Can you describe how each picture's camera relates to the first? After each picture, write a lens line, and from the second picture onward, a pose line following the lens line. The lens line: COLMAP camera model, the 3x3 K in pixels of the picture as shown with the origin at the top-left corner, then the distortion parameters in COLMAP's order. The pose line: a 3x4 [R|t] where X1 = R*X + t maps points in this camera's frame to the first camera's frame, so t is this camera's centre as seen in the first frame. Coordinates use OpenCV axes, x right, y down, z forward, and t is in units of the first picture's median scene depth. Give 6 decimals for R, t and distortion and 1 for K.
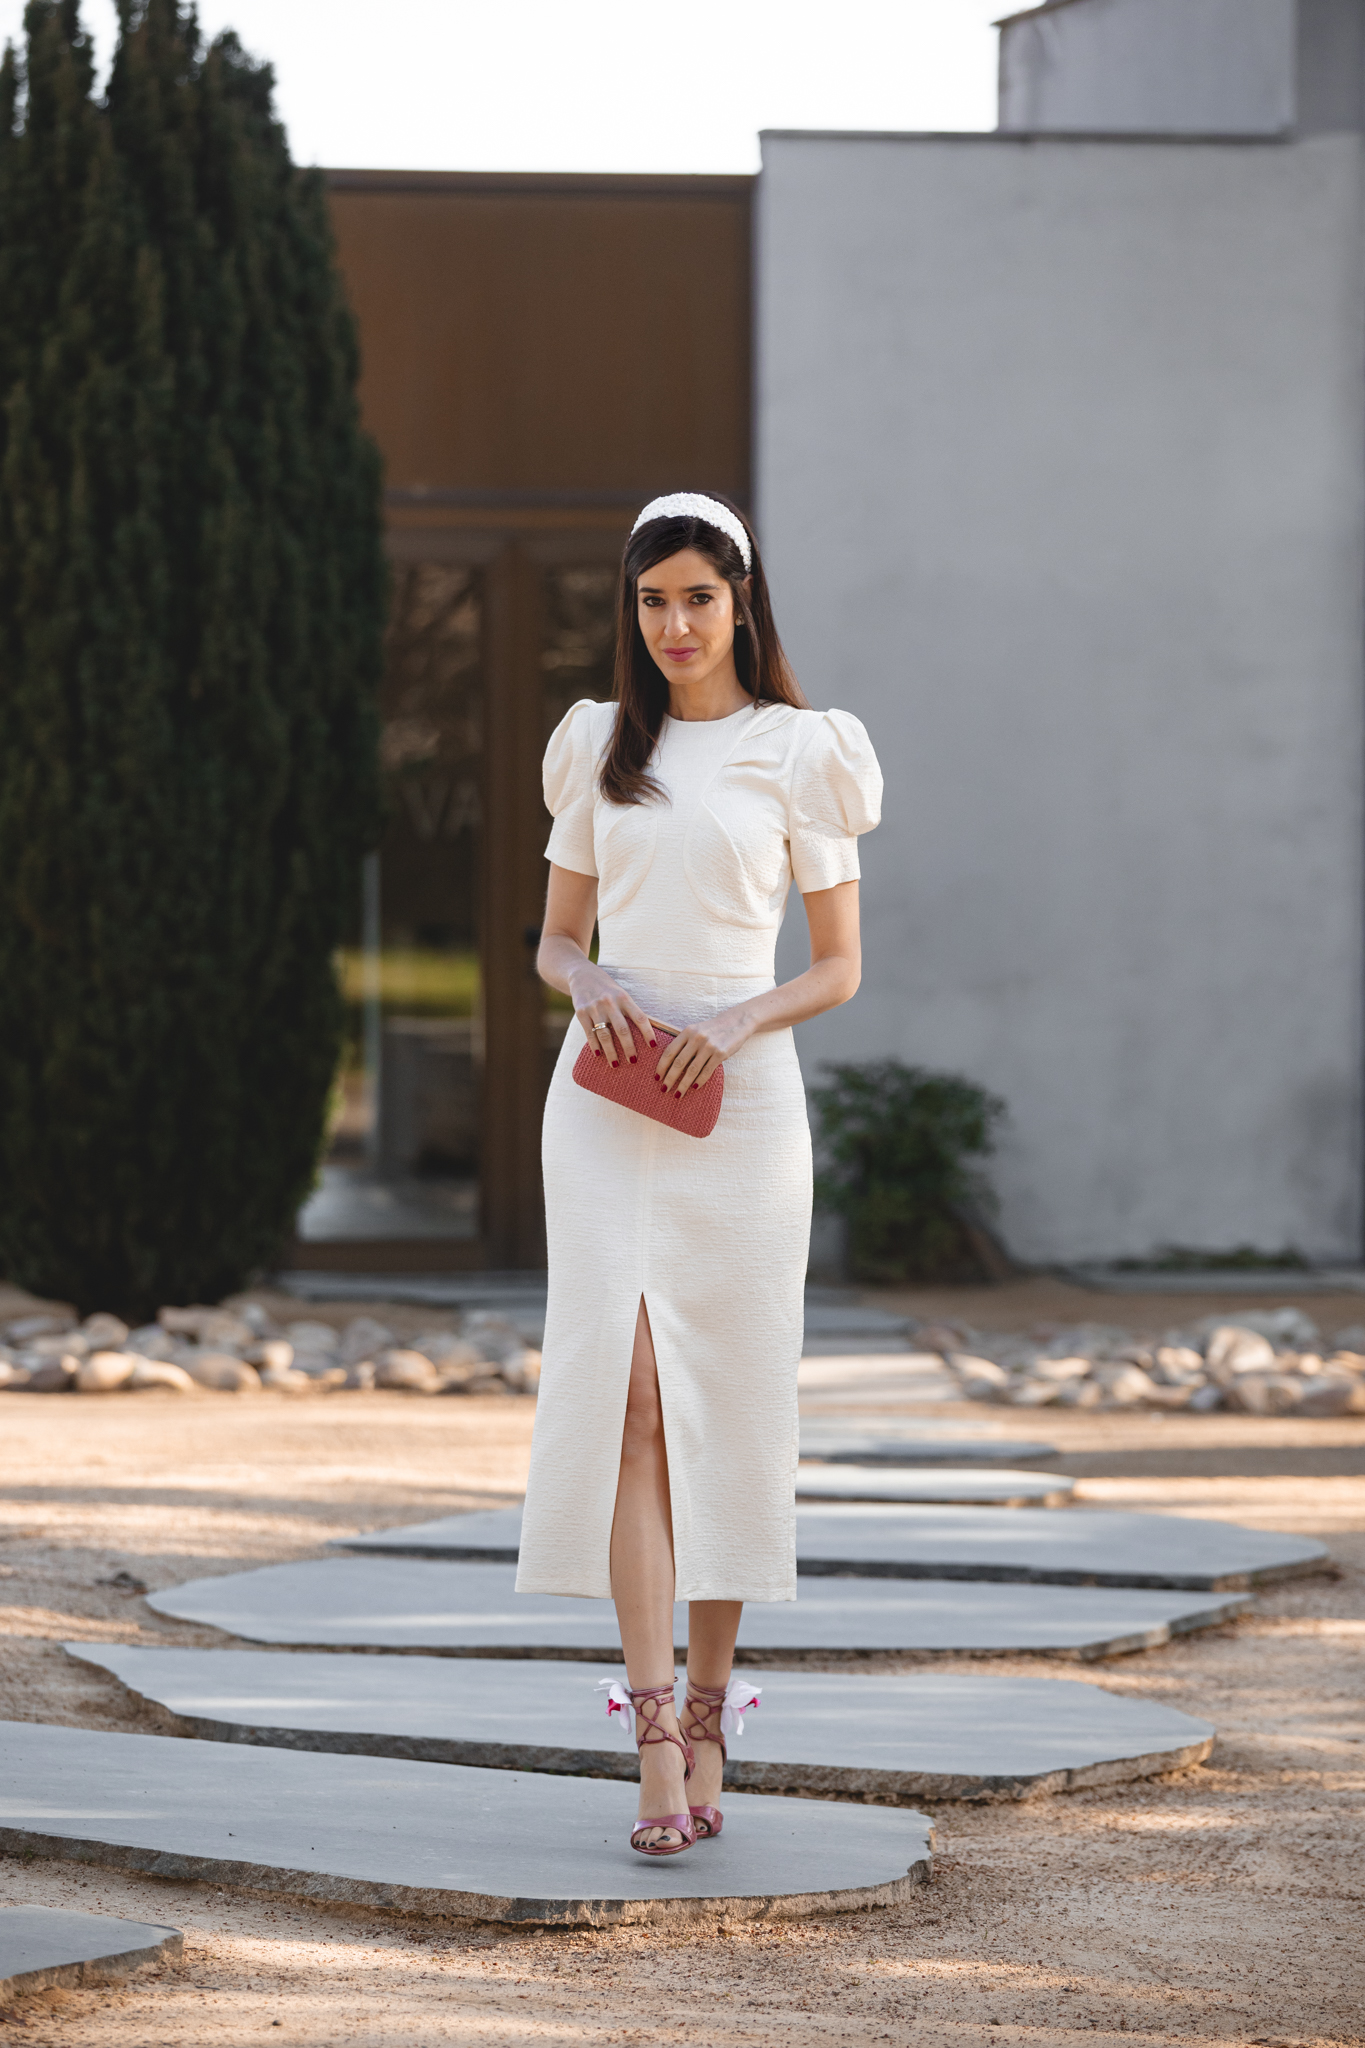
lens RADIAL K [[7714.0, 0, 682.5], [0, 7714.0, 1024.0], [0, 0, 1]] dist [0.220683, 4.542302]
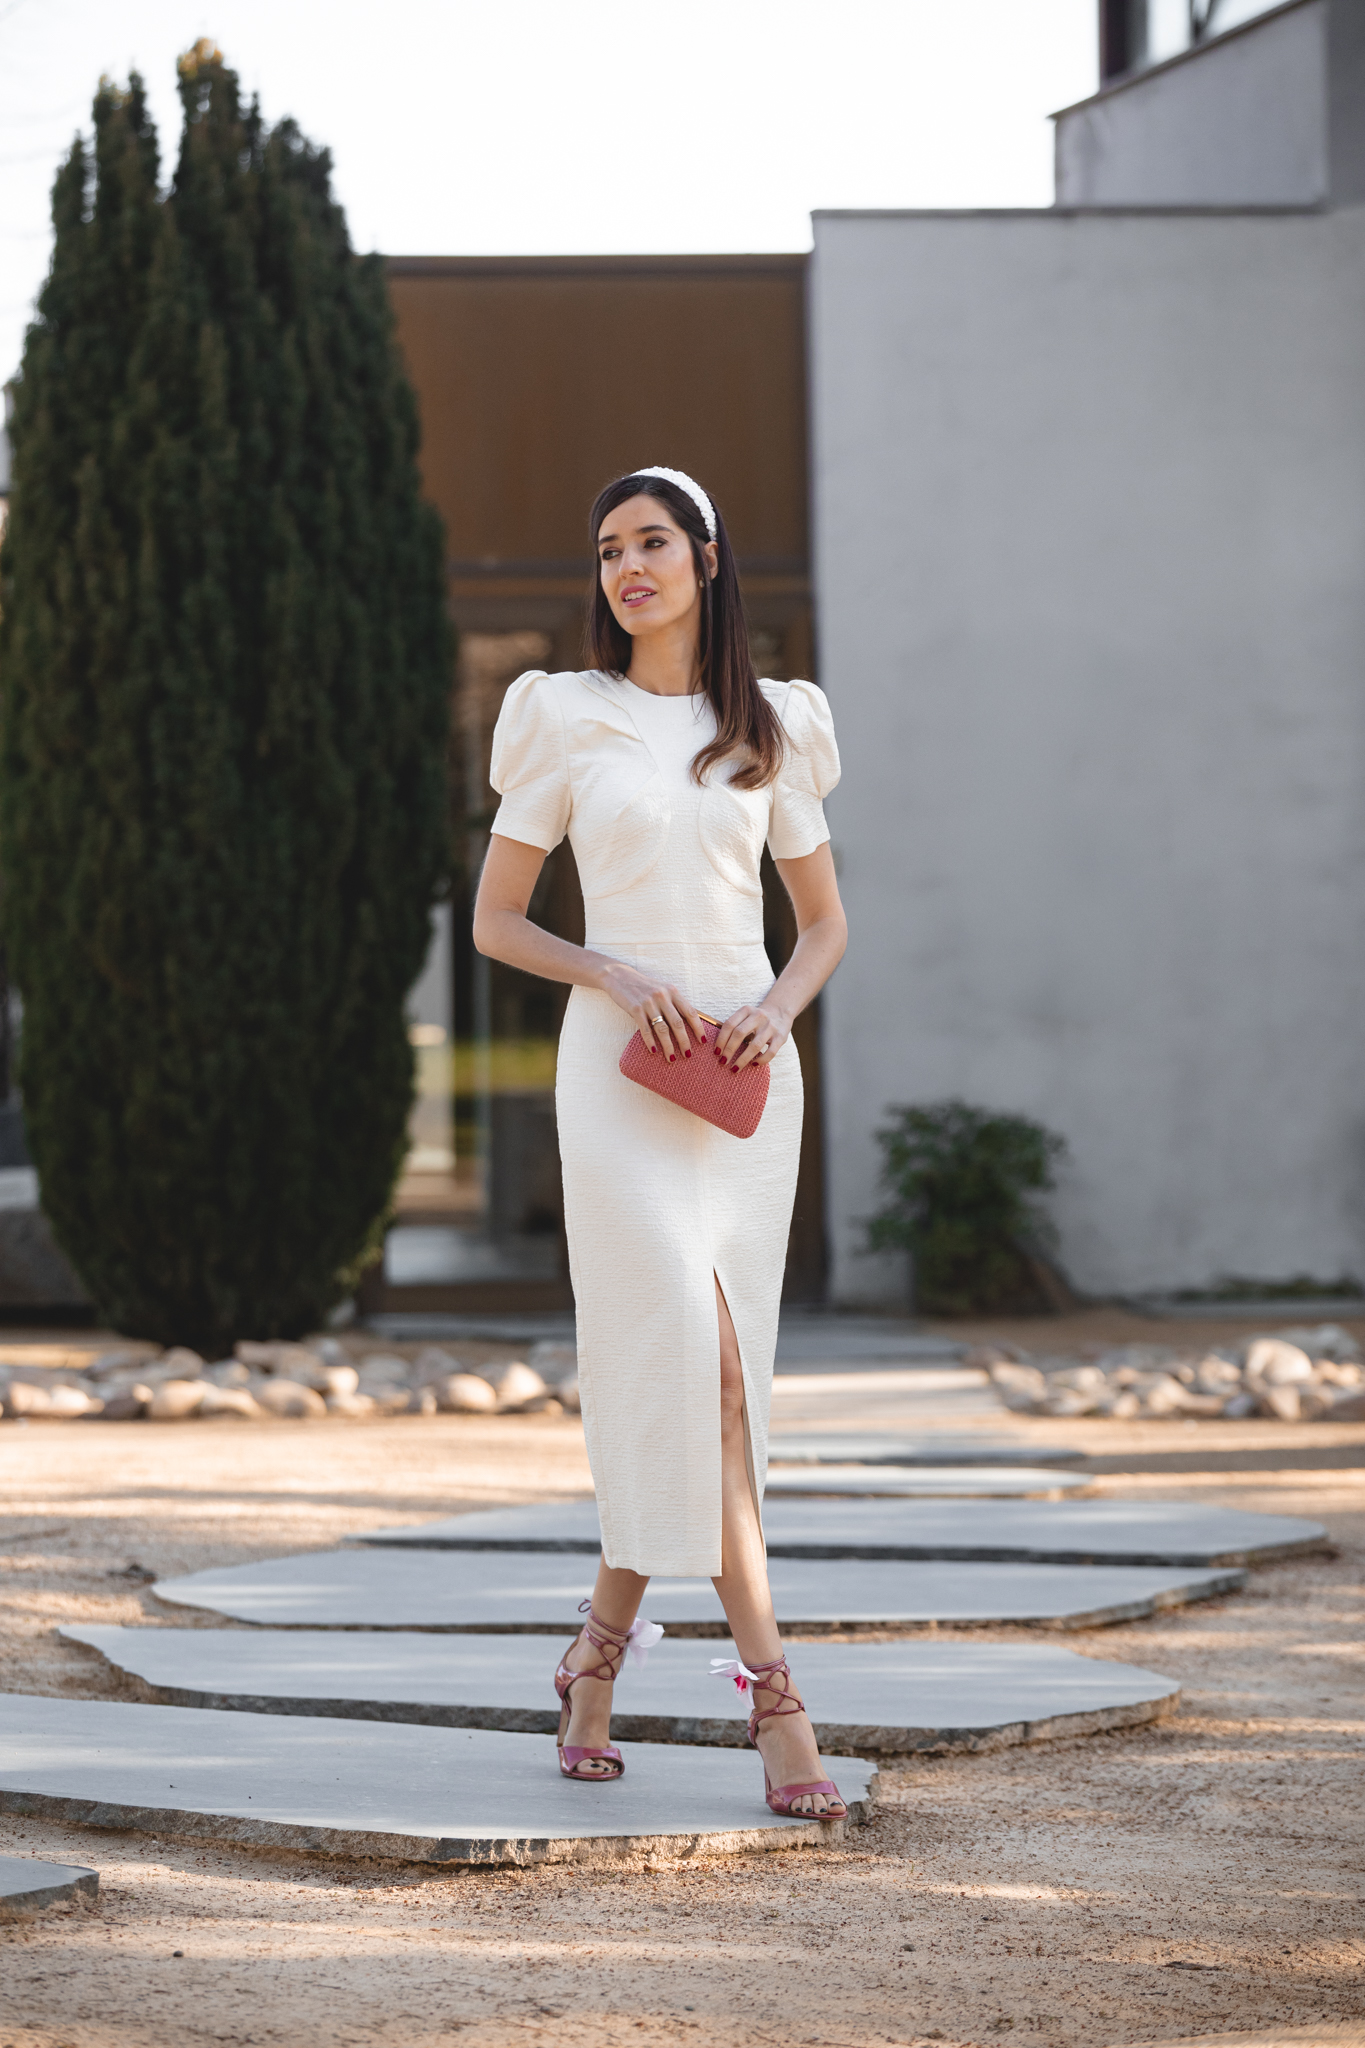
lens RADIAL K [[7249.6, 0, 682.5], [0, 7249.6, 1024.0], [0, 0, 1]] dist [0.218642, 3.869353]
pose [[0.999448, -0.018783, -0.027386, 0.020991], [0.018289, 0.999668, -0.018173, 0.013719], [0.027718, 0.017662, 0.999460, 0.029113]]
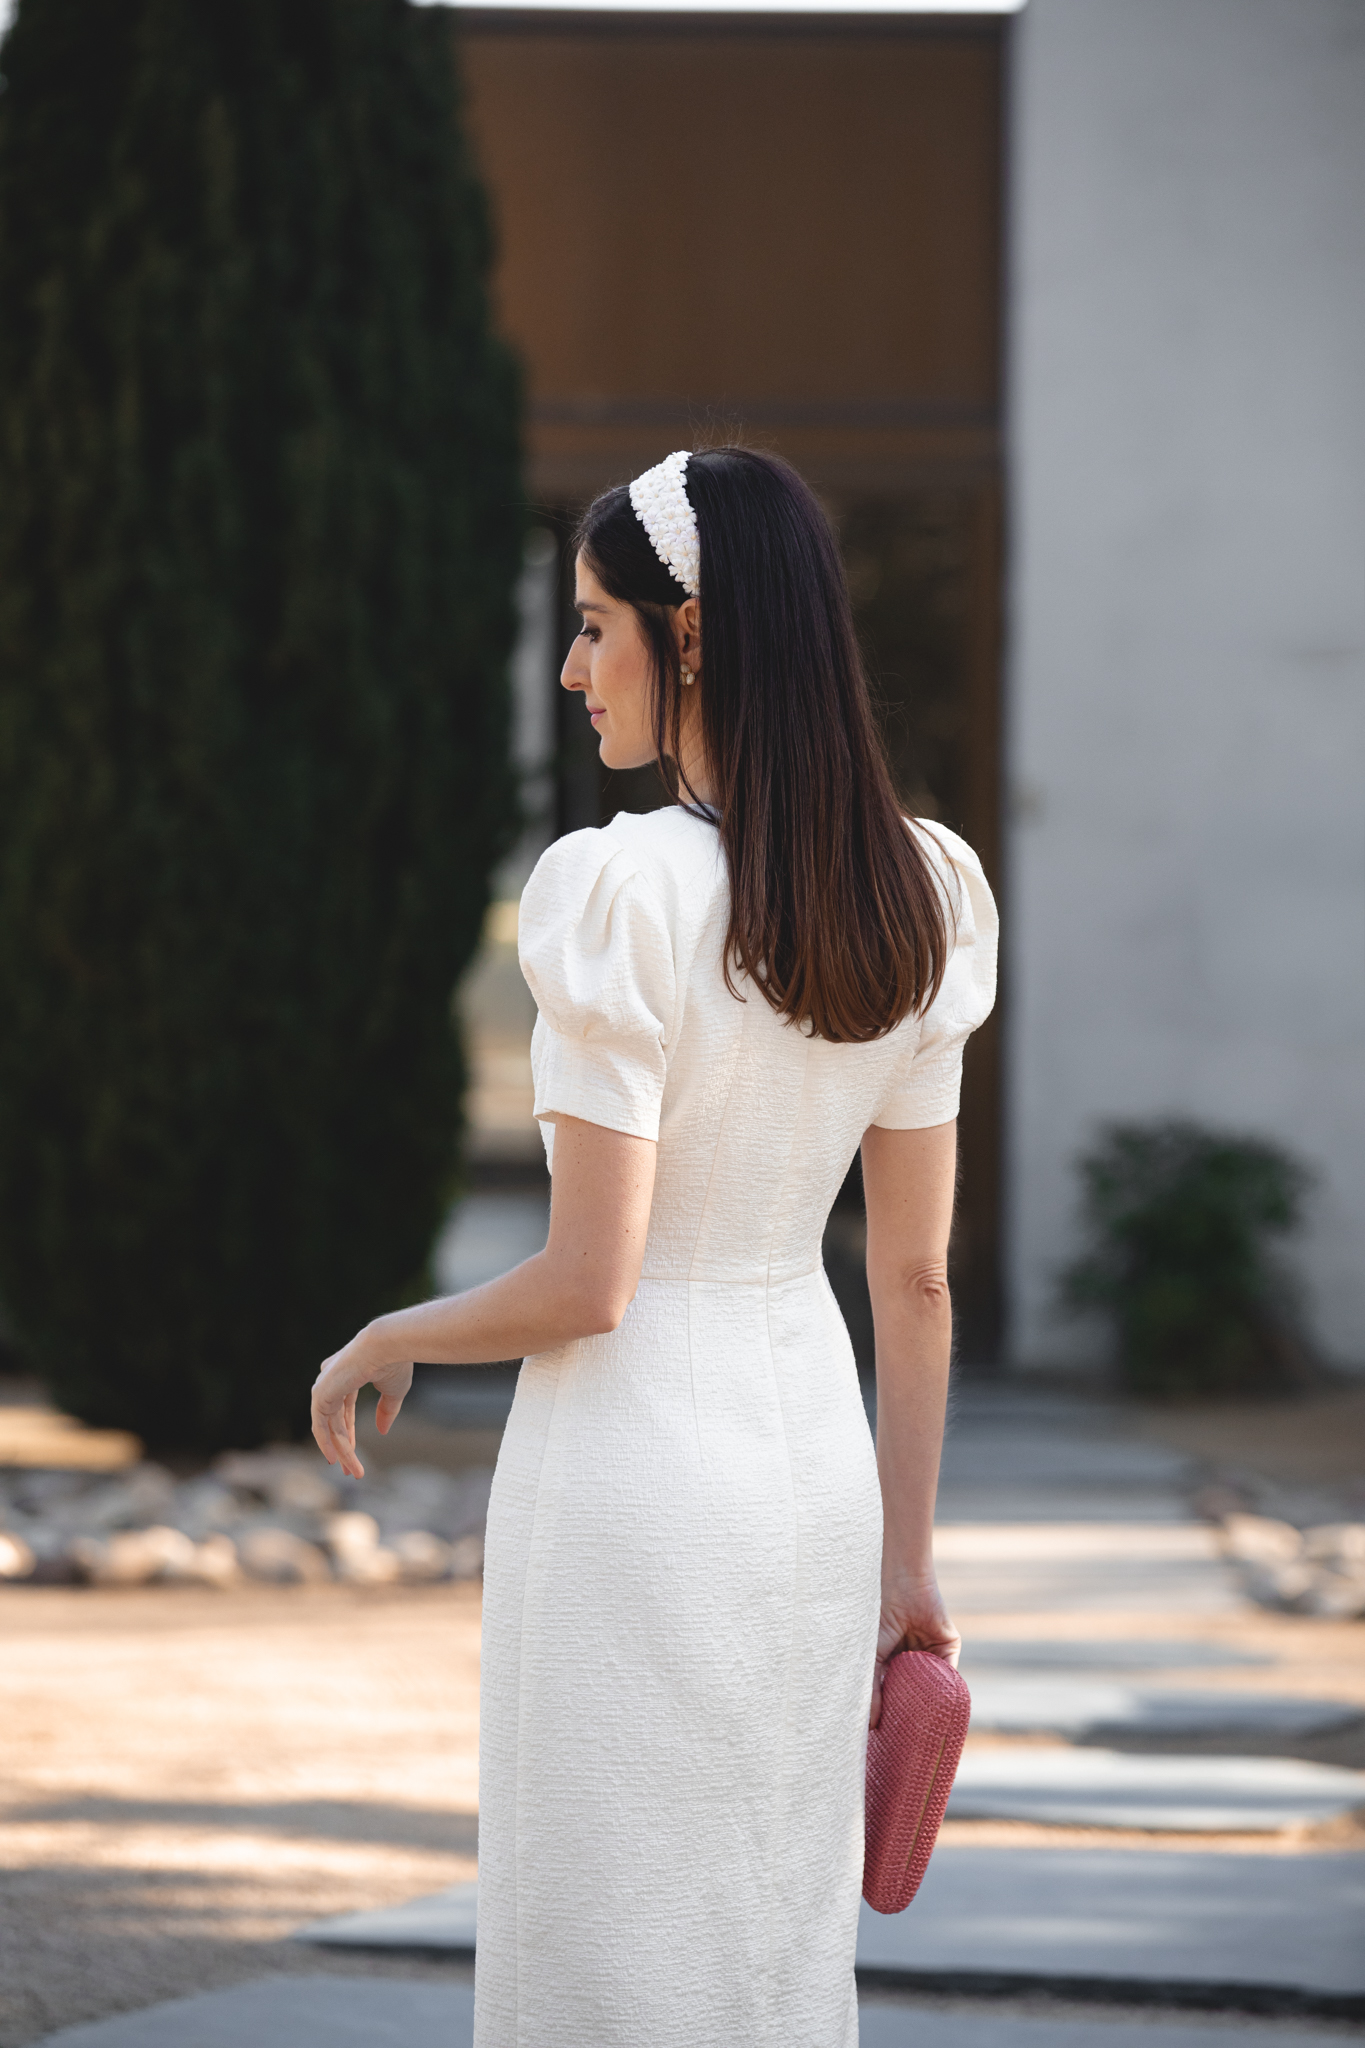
lens RADIAL K [[7646.8, 0, 682.5], [0, 7646.8, 1024.0], [0, 0, 1]] dist [0.211348, 7.888653]
pose [[0.998702, 0.003216, -0.050842, 0.019412], [-0.002405, 0.999869, 0.016005, -0.020851], [0.050887, -0.015861, 0.998578, 0.243695]]
